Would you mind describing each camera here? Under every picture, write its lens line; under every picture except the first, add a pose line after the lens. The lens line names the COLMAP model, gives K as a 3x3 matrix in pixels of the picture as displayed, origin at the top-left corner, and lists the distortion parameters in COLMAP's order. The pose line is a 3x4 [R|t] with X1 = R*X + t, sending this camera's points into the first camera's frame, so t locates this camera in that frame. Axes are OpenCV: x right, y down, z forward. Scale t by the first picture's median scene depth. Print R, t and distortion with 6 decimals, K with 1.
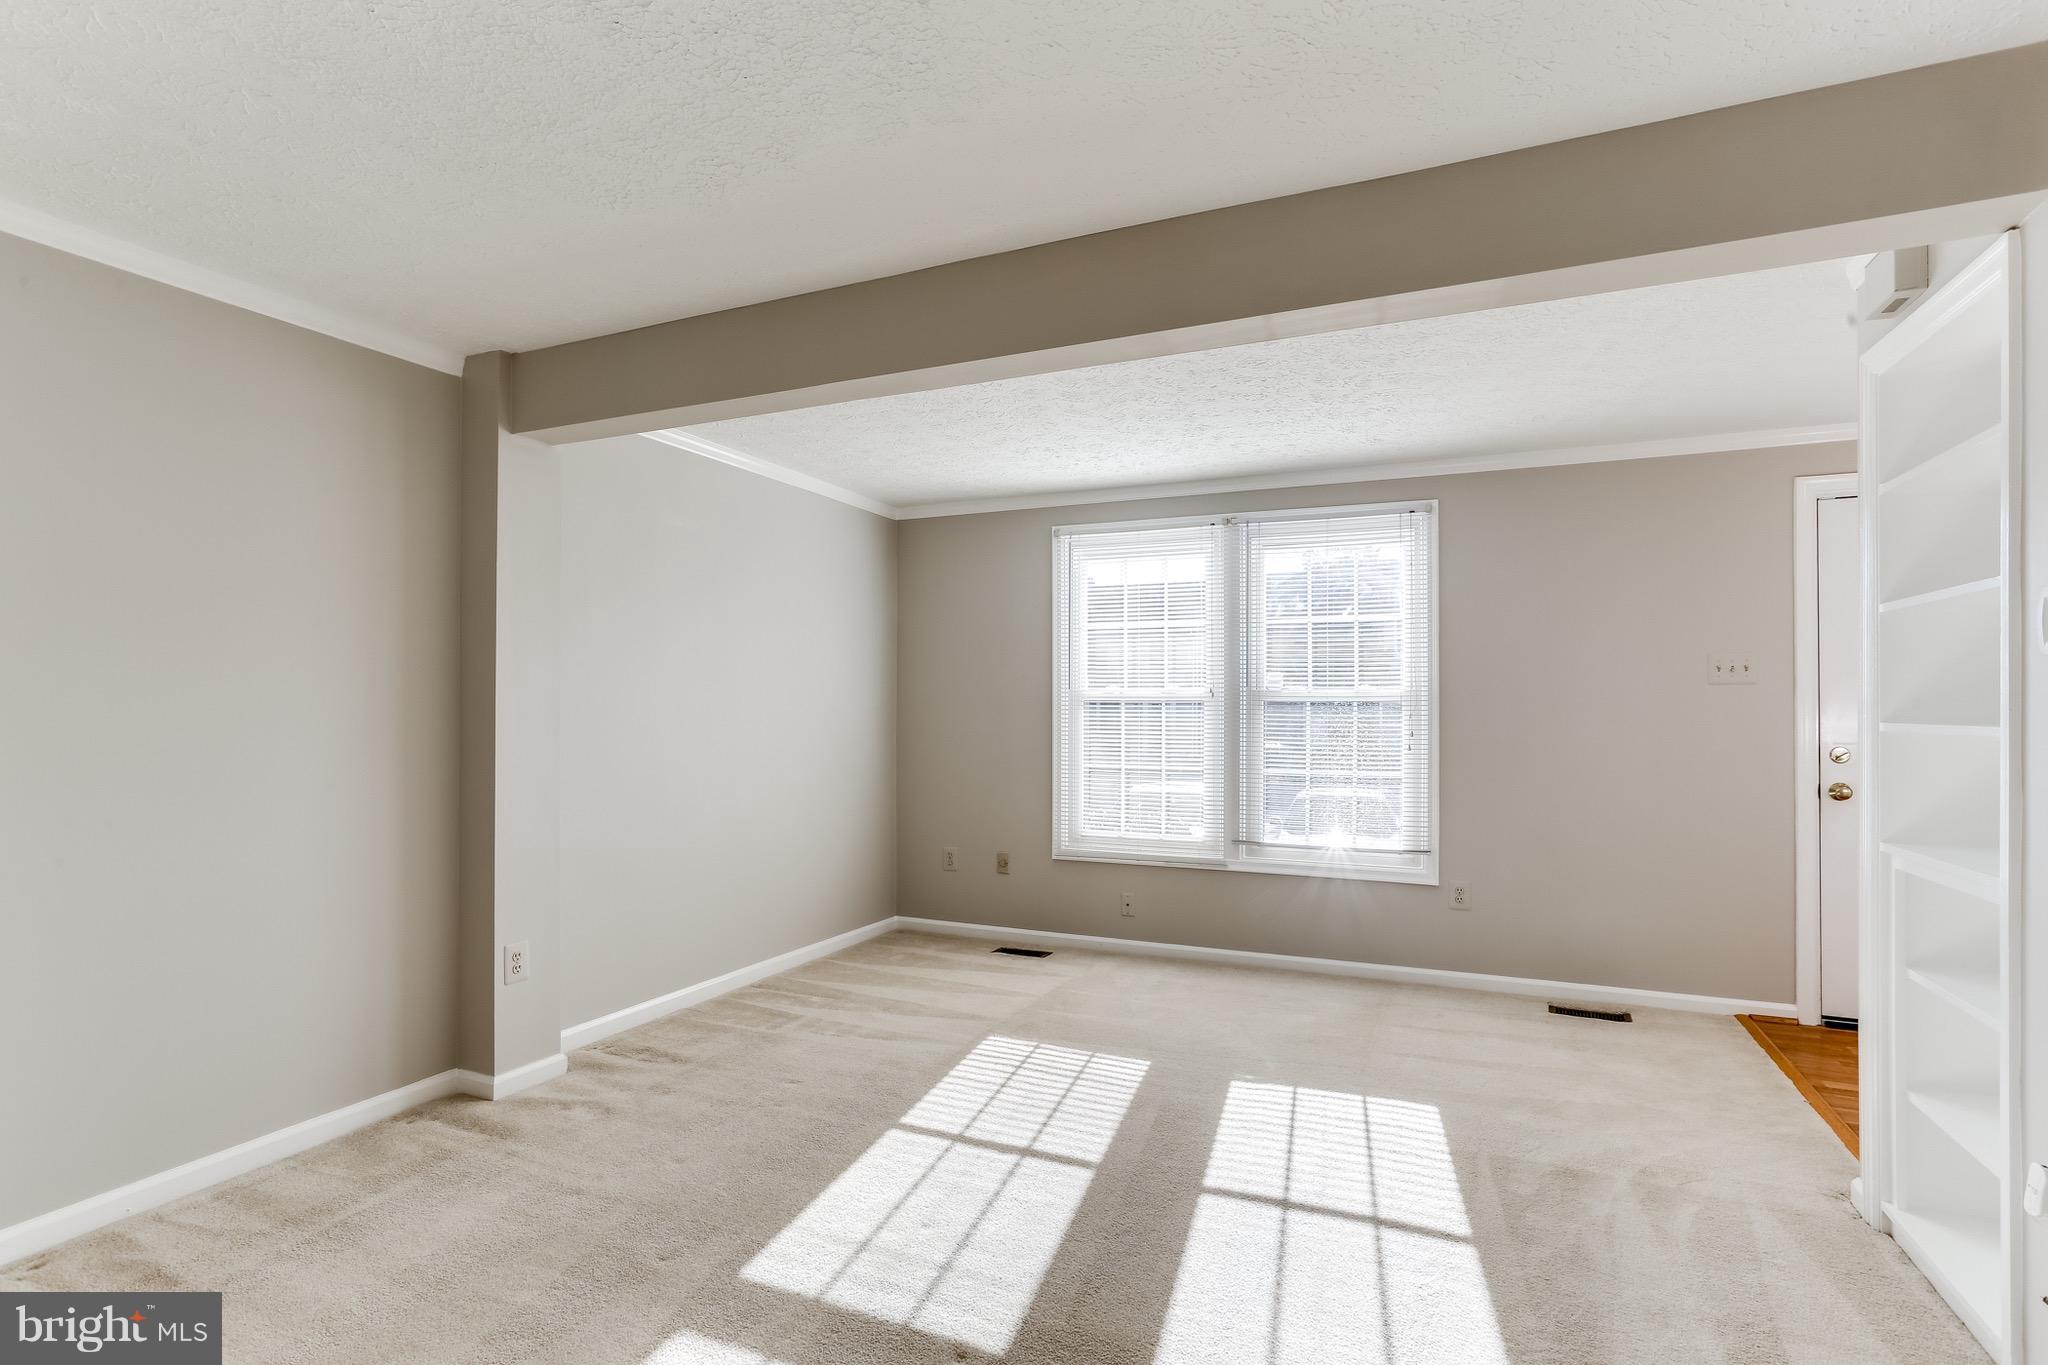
lens RADIAL K [[999.4, 0, 1008.5], [0, 999.4, 699.8], [0, 0, 1]] dist [-0.055273, 0.036538]
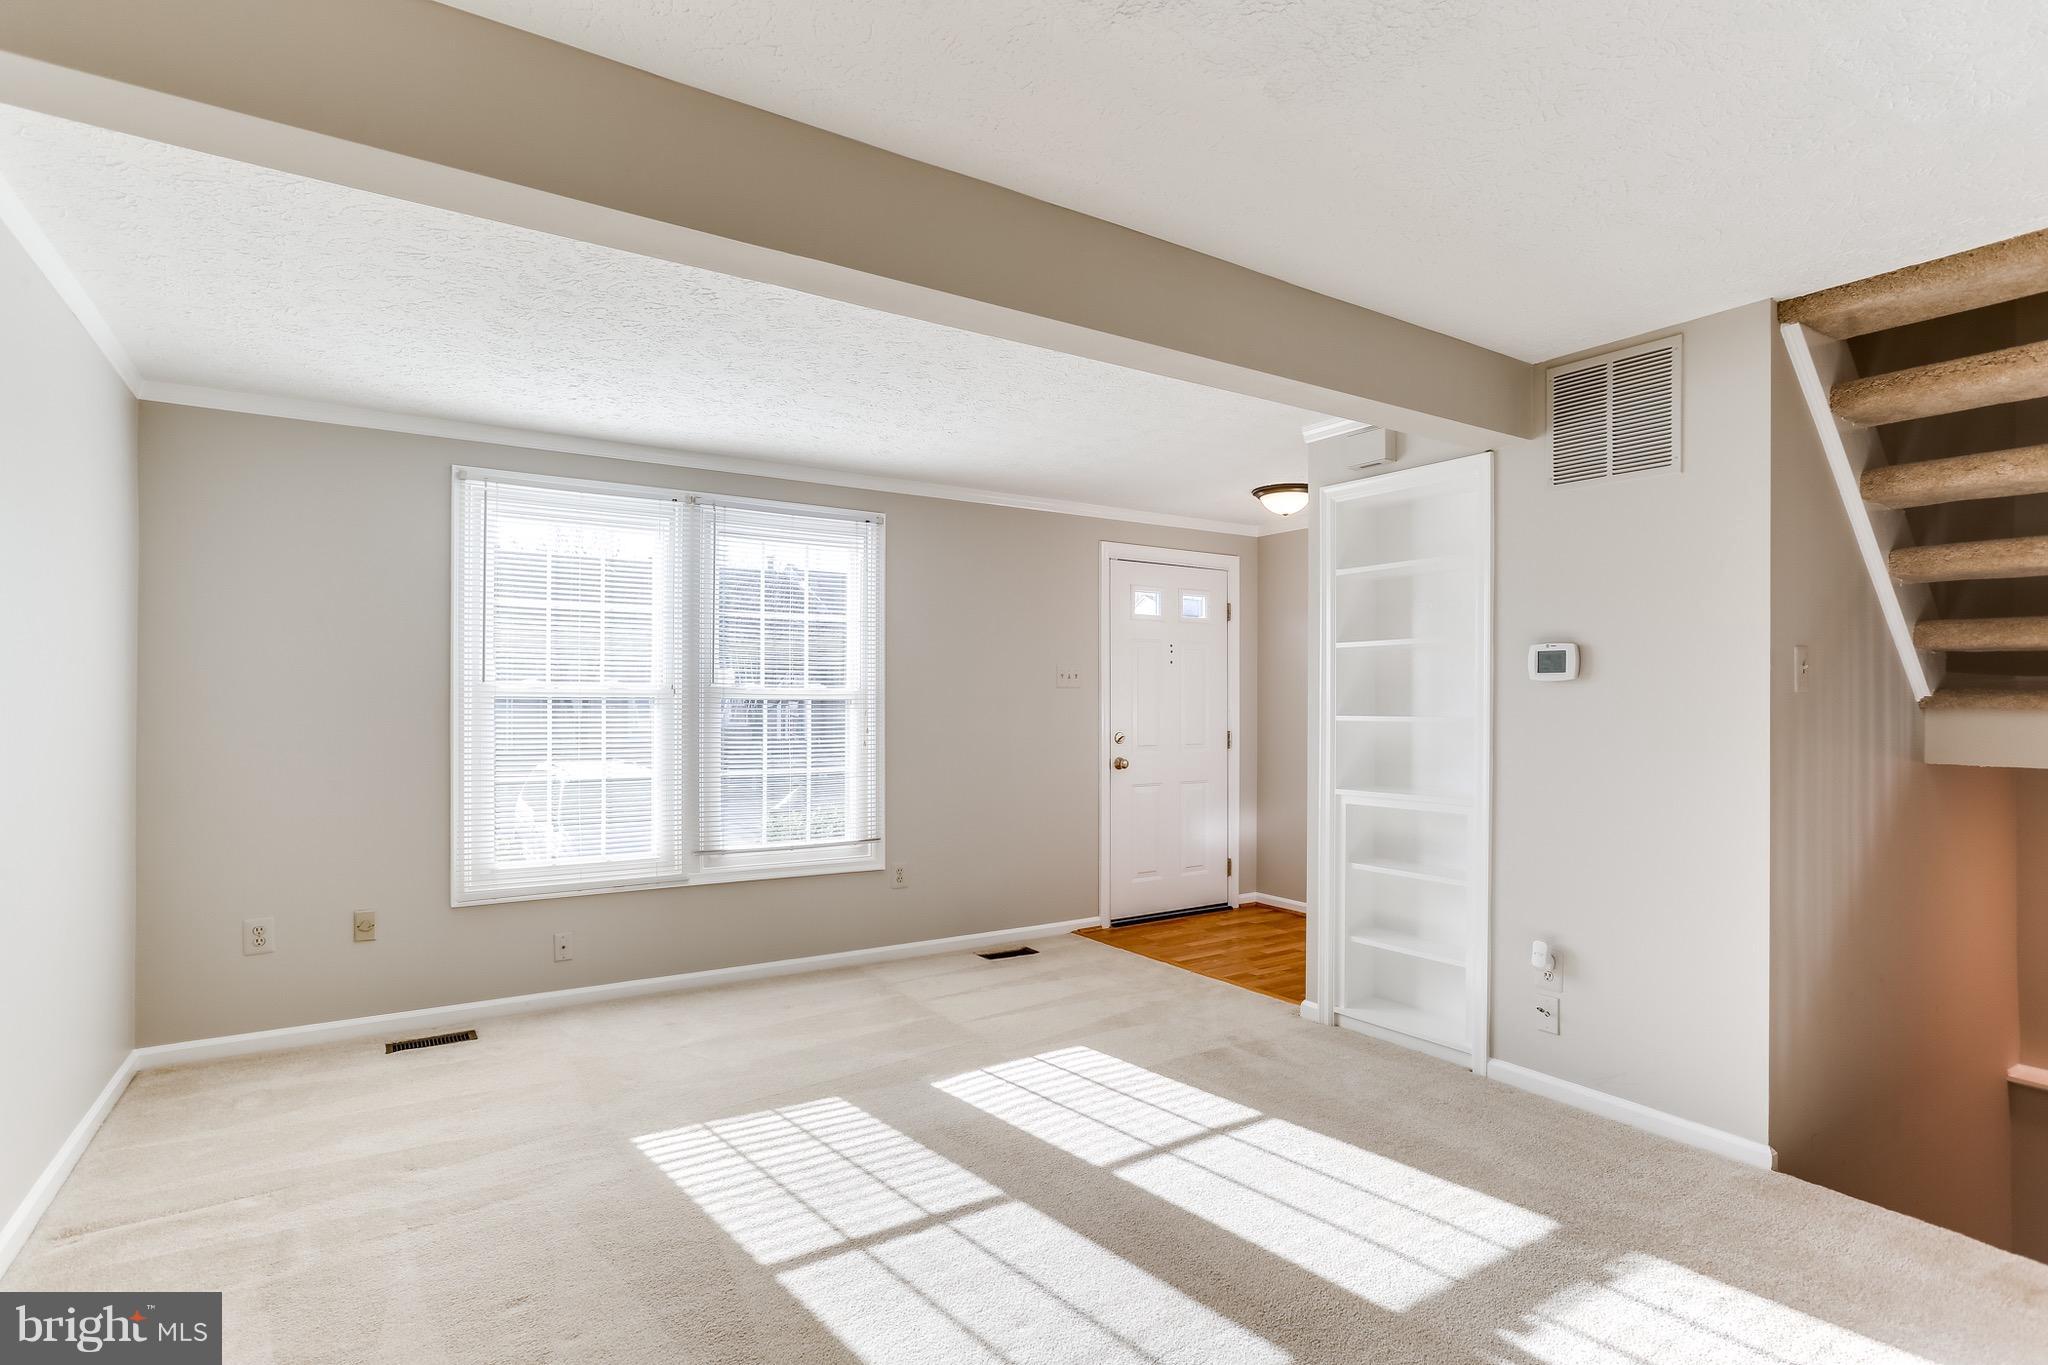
lens RADIAL K [[999.4, 0, 1008.5], [0, 999.4, 699.8], [0, 0, 1]] dist [-0.055273, 0.036538]
pose [[0.544264, 0.002072, 0.838911, -0.409800], [-0.005847, 0.999982, 0.001323, -0.000571], [-0.838893, -0.005626, 0.544267, 0.288982]]
